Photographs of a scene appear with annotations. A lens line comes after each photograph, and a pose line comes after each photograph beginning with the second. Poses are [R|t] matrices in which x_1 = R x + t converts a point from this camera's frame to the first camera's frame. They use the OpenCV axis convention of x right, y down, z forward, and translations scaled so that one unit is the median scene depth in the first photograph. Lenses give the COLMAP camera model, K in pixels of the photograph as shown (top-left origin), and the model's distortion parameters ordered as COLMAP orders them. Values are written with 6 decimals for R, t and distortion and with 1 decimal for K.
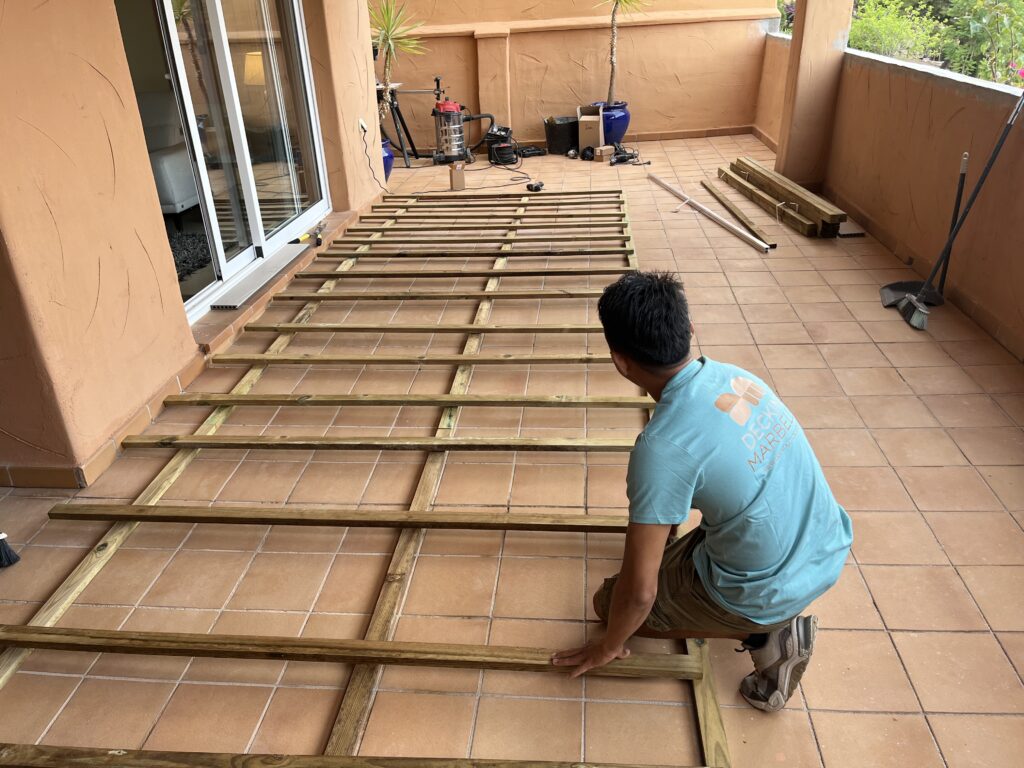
lens RADIAL K [[782.1, 0, 511.8], [0, 782.1, 385.9], [0, 0, 1]] dist [0.040113, -0.058520]
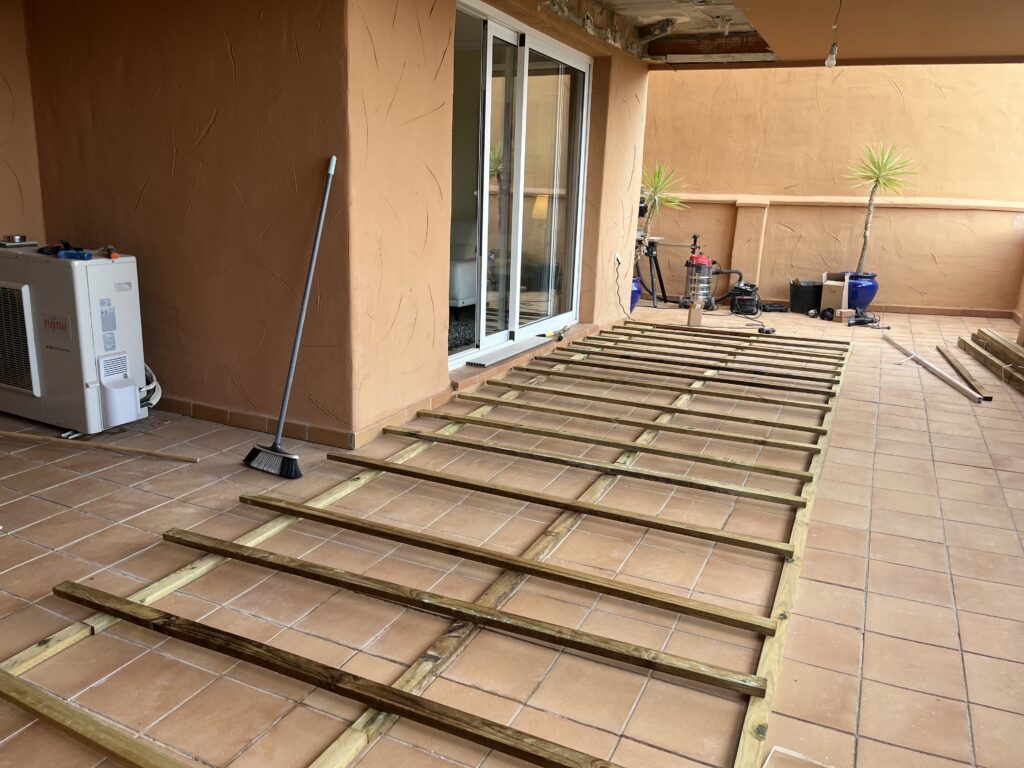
lens RADIAL K [[782.1, 0, 508.8], [0, 782.1, 382.2], [0, 0, 1]] dist [0.040113, -0.058520]
pose [[0.936615, 0.149683, -0.316776, 0.060960], [-0.214077, 0.960232, -0.179235, 0.099837], [0.277350, 0.235689, 0.931412, -0.106916]]
